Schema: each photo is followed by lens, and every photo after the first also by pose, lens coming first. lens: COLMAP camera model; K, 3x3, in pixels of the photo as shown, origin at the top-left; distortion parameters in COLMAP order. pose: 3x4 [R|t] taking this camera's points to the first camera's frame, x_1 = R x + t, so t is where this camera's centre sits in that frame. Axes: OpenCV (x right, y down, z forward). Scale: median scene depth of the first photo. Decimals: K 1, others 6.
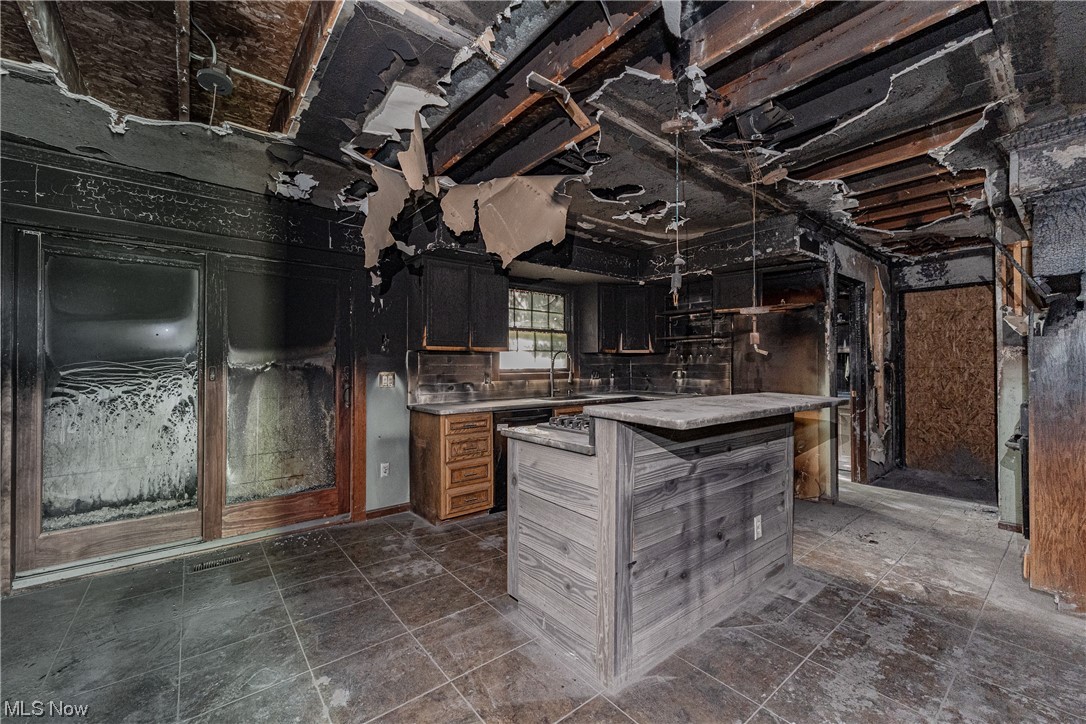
lens RADIAL K [[443.8, 0, 548.4], [0, 443.8, 361.9], [0, 0, 1]] dist [-0.004503, -0.000169]
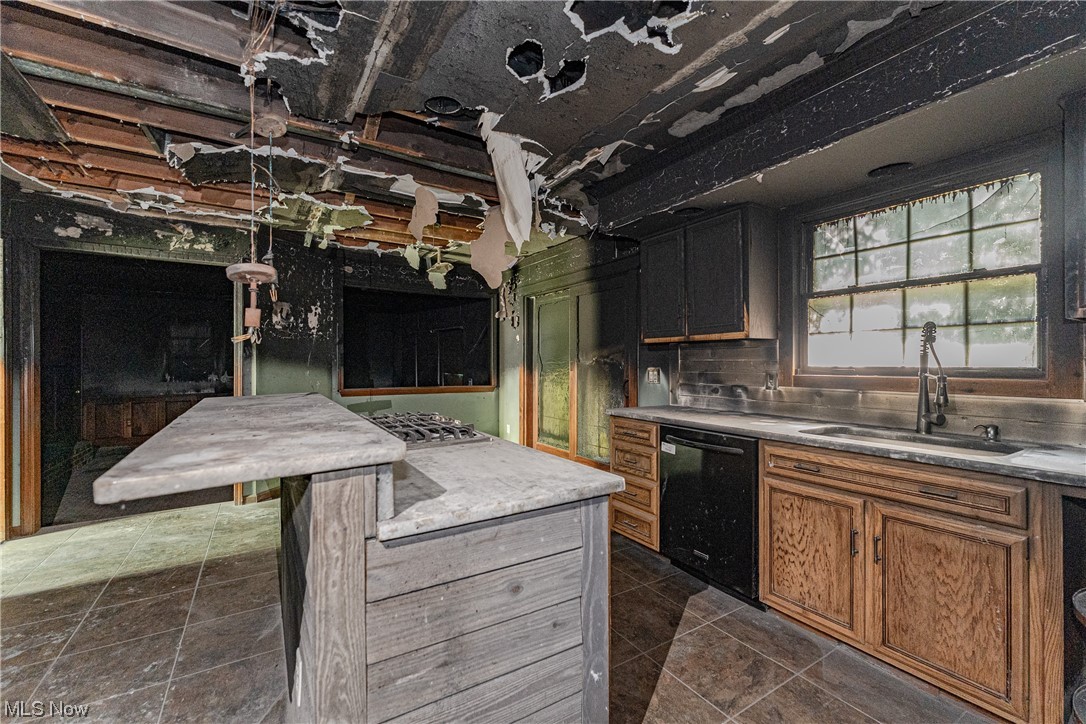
lens RADIAL K [[443.8, 0, 545.9], [0, 443.8, 363.2], [0, 0, 1]] dist [-0.004503, -0.000169]
pose [[-0.133077, 0.005915, -0.991088, 0.640491], [0.008598, 0.999951, 0.004814, 0.007096], [0.991068, -0.007880, -0.133121, 0.929310]]
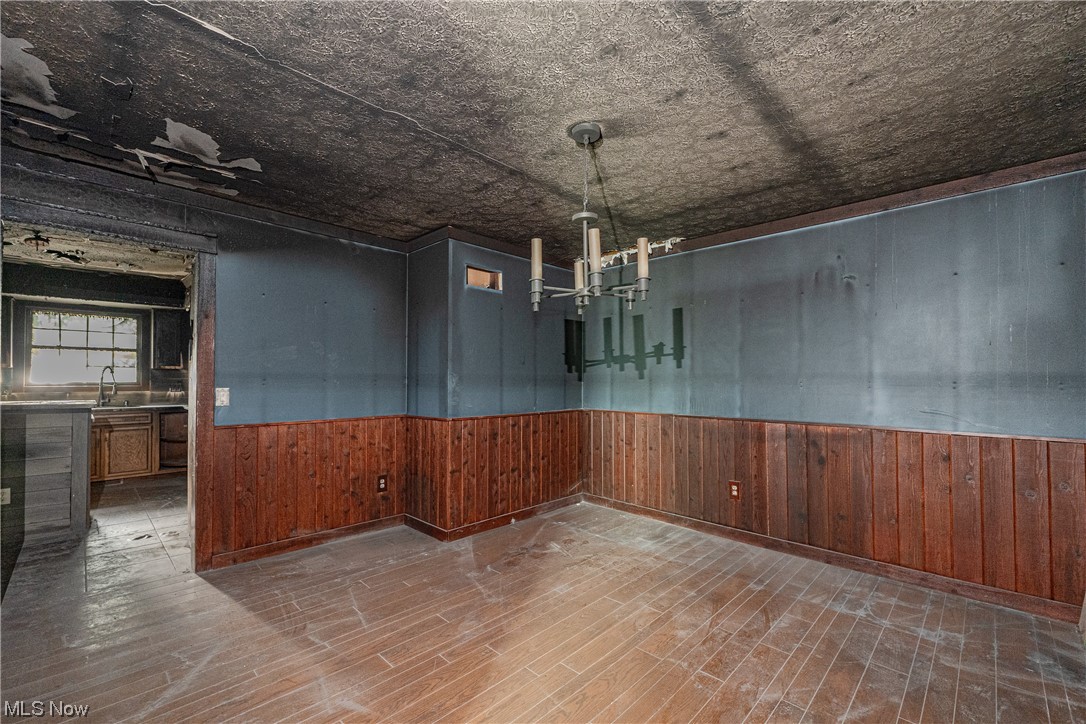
lens RADIAL K [[443.8, 0, 539.1], [0, 443.8, 373.2], [0, 0, 1]] dist [-0.004503, -0.000169]
pose [[0.992901, 0.004424, 0.118857, 1.322382], [-0.003171, 0.999937, -0.010730, 0.000351], [-0.118897, 0.010277, 0.992853, -0.343448]]
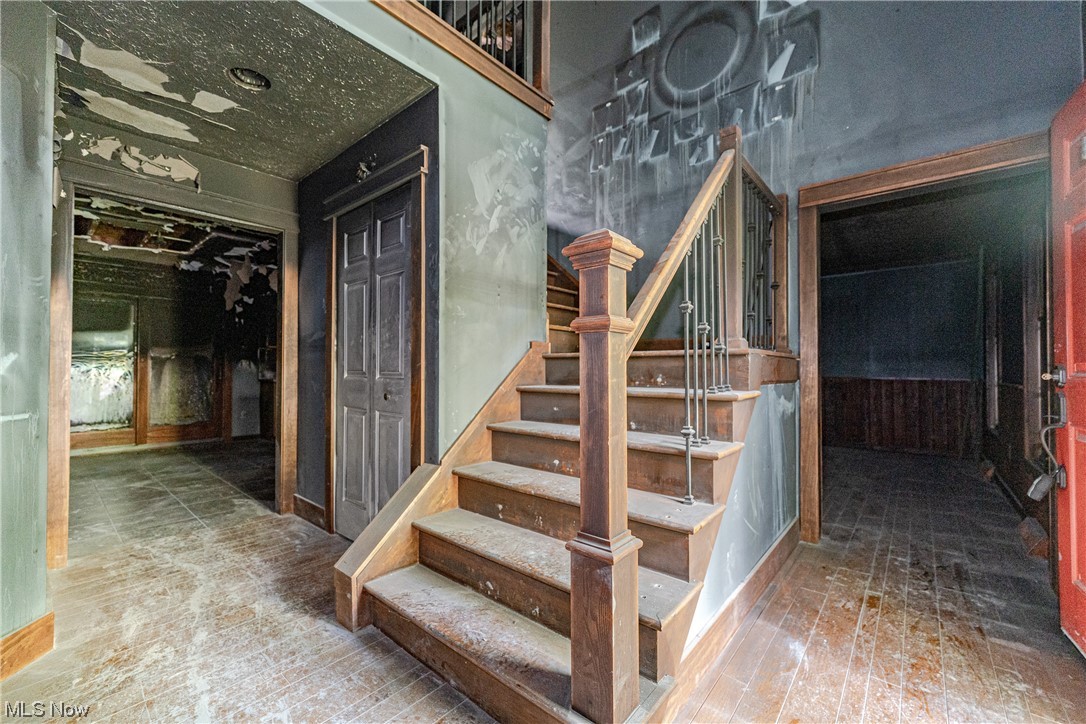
lens RADIAL K [[443.8, 0, 541.1], [0, 443.8, 365.2], [0, 0, 1]] dist [-0.004503, -0.000169]
pose [[0.985389, 0.005073, 0.170243, 0.534333], [-0.005214, 0.999986, 0.000384, 0.037180], [-0.170238, -0.001266, 0.985402, -1.018825]]
